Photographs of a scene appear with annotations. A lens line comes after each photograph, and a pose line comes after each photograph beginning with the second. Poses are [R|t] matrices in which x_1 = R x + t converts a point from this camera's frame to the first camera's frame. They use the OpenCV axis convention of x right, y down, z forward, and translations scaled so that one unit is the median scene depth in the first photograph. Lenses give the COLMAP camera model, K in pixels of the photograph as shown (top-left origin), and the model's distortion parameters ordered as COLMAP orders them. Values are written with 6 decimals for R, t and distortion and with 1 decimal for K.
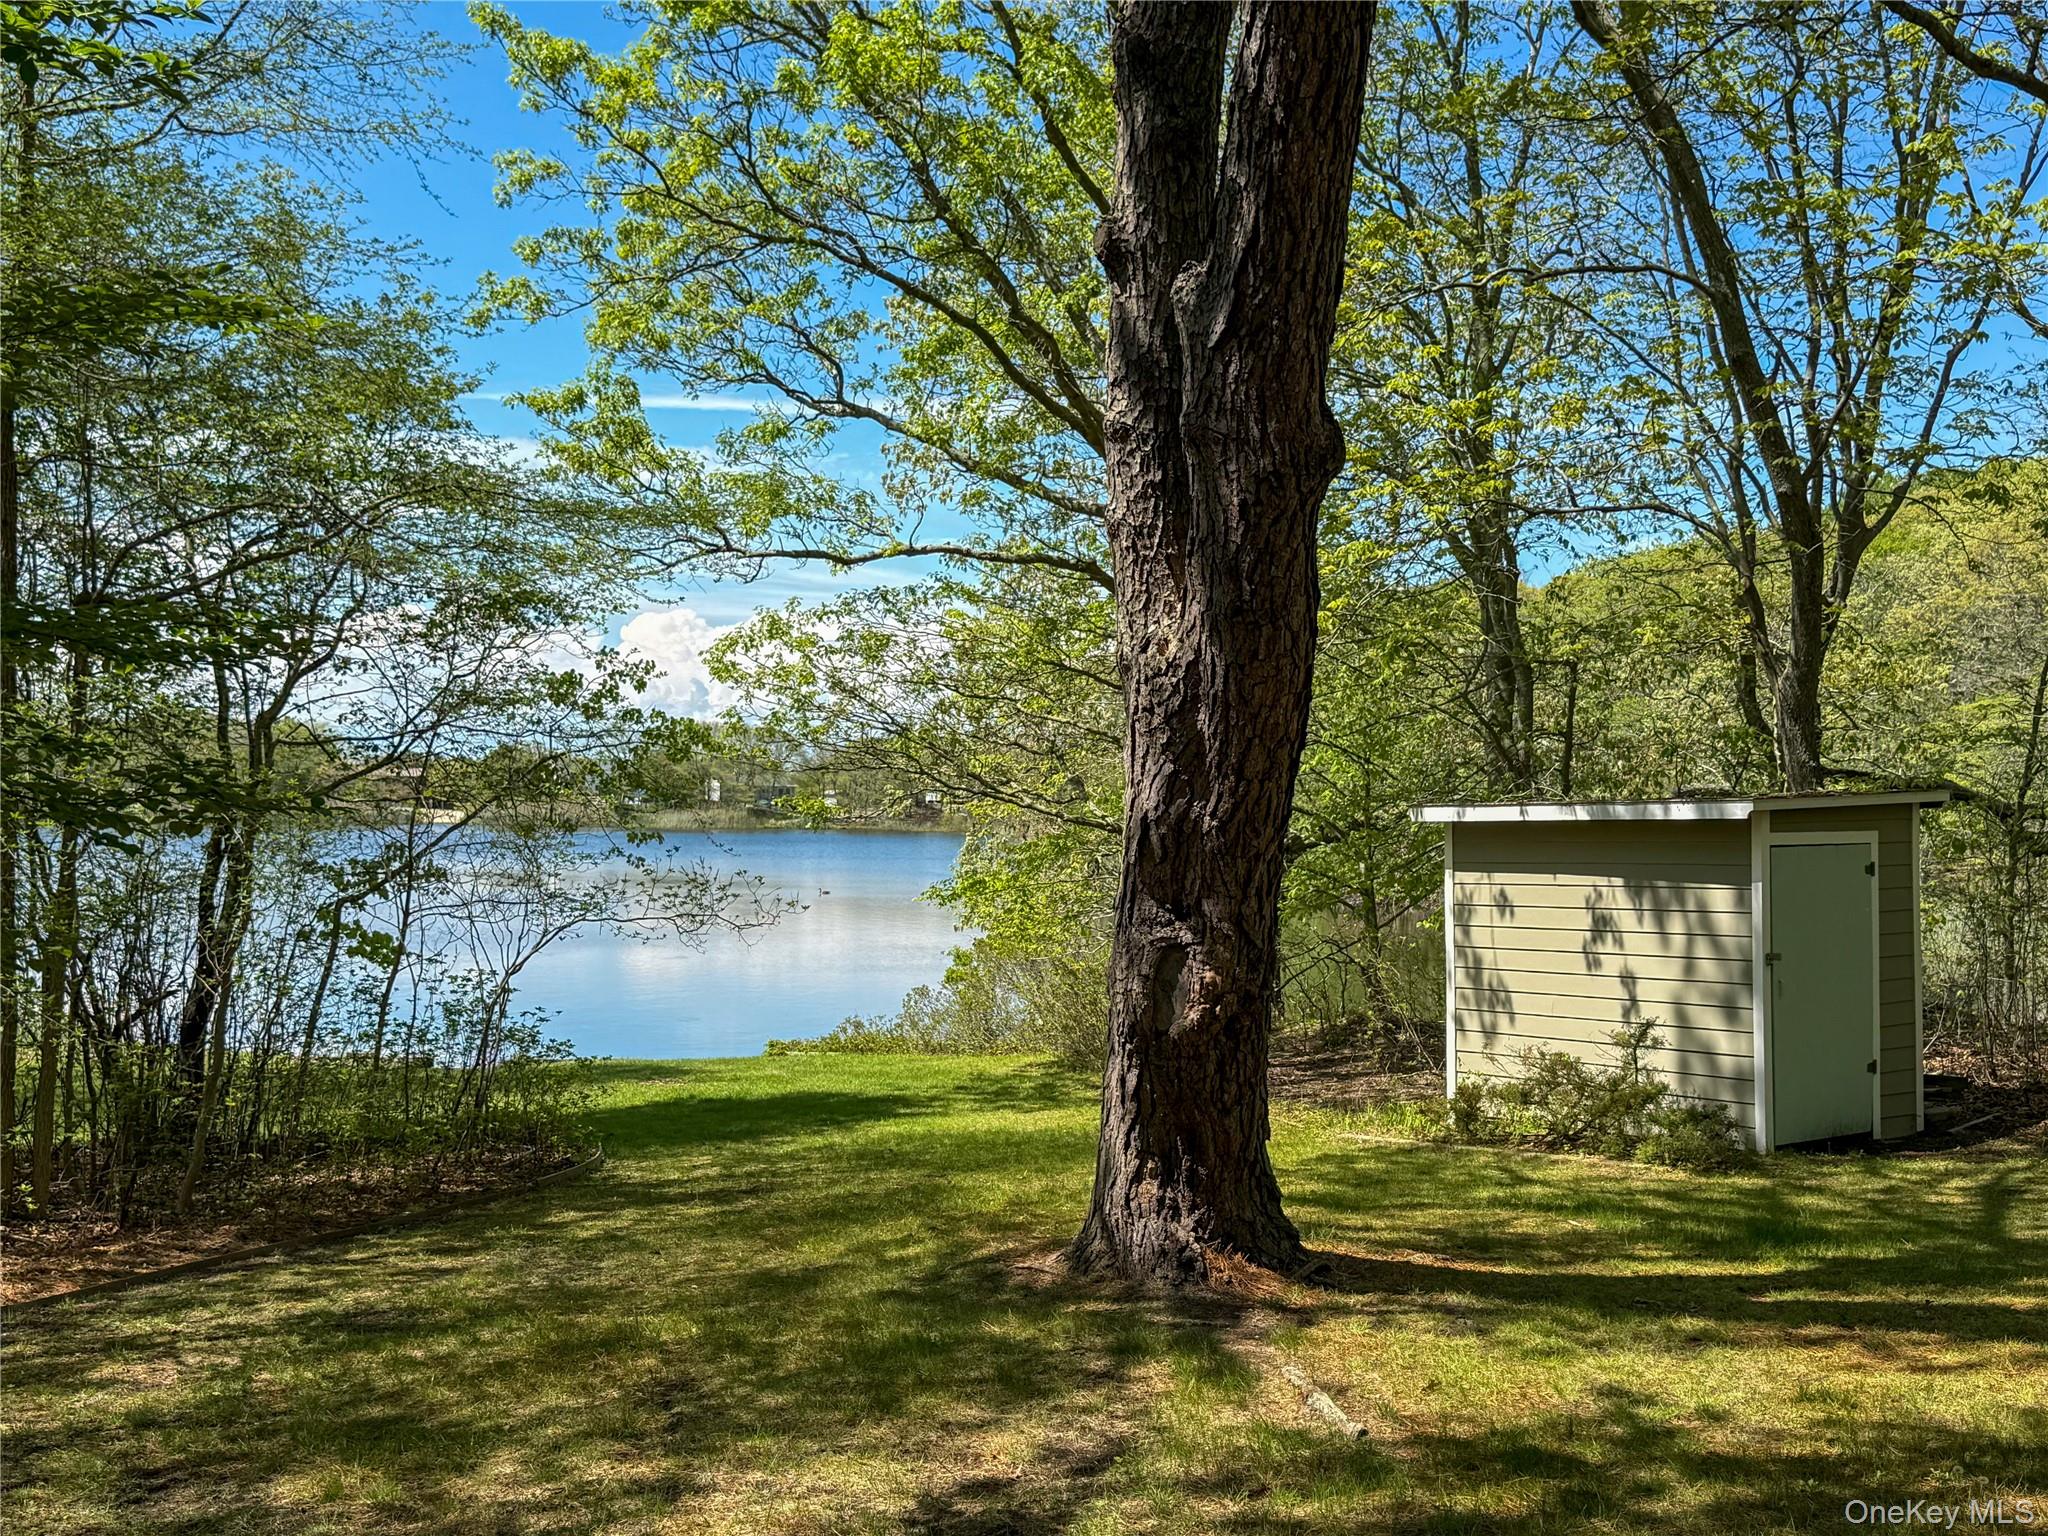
lens RADIAL K [[2334.0, 0, 1024.0], [0, 2334.0, 768.0], [0, 0, 1]] dist [0.149709, -0.428937]
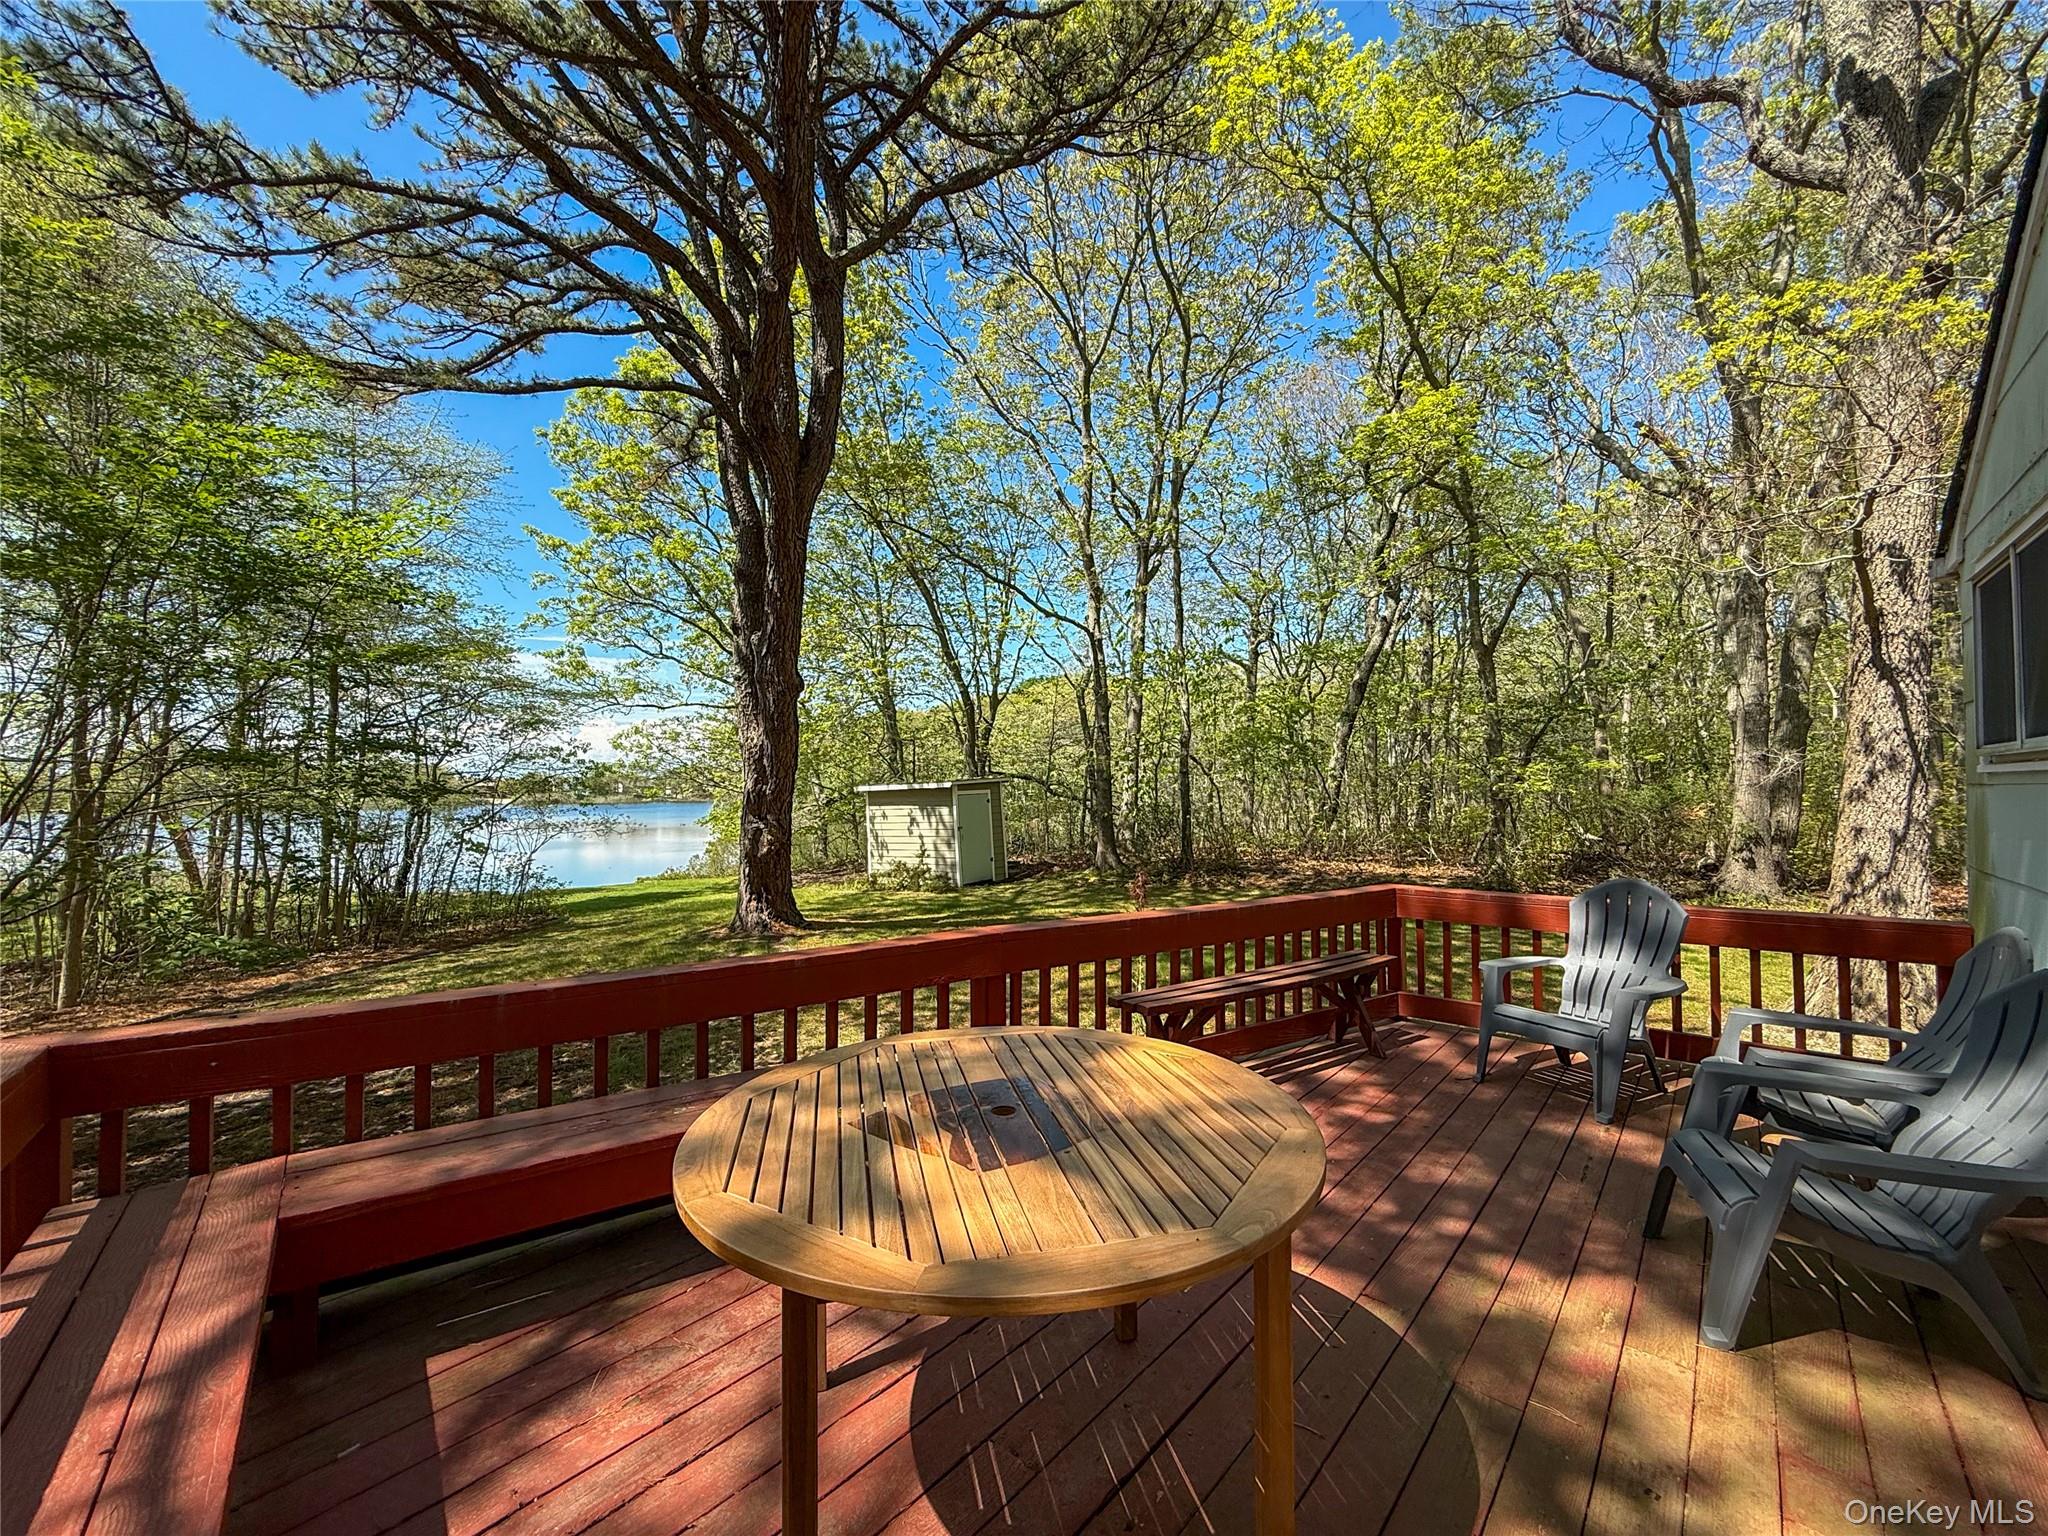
lens RADIAL K [[824.0, 0, 1026.2], [0, 824.0, 724.9], [0, 0, 1]] dist [0.000153, -0.000019]
pose [[0.947635, -0.003574, 0.319334, 0.029557], [0.022458, 0.998208, -0.055472, 0.000657], [-0.318563, 0.059739, 0.946017, -0.142994]]
